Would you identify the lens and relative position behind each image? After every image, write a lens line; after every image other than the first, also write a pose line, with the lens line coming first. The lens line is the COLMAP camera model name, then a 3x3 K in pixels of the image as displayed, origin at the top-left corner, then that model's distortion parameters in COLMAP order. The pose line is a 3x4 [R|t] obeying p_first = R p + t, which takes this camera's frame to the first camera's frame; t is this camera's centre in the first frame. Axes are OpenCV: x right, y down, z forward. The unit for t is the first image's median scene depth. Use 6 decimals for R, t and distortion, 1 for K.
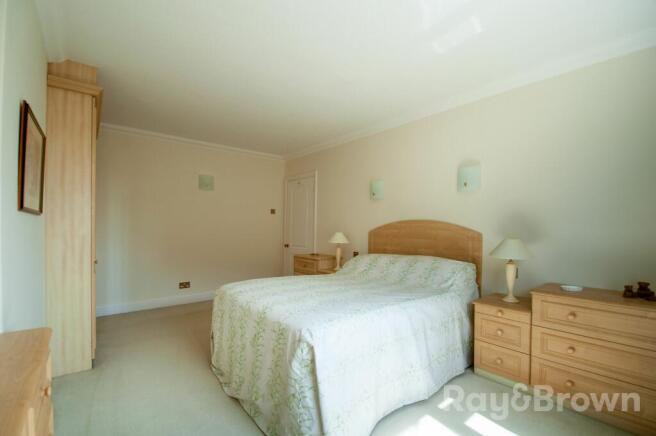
lens RADIAL K [[285.6, 0, 327.5], [0, 285.6, 225.9], [0, 0, 1]] dist [-0.014294, -0.000147]
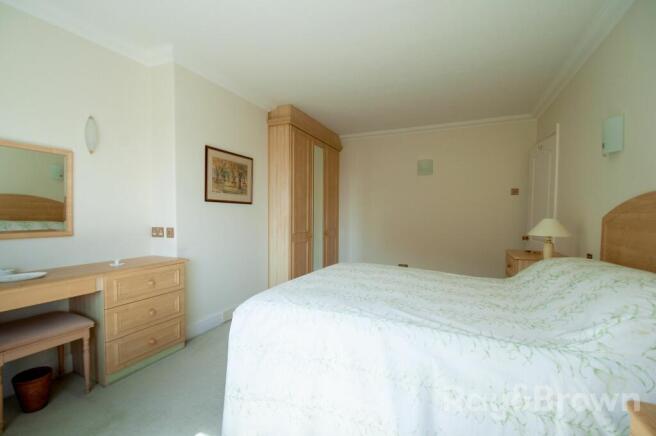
lens RADIAL K [[293.4, 0, 328.0], [0, 293.4, 218.0], [0, 0, 1]] dist [-0.000181, -0.000073]
pose [[0.446581, 0.009503, -0.894693, 0.678890], [0.000627, 0.999940, 0.010934, 0.023976], [0.894743, -0.005443, 0.446548, 0.496874]]
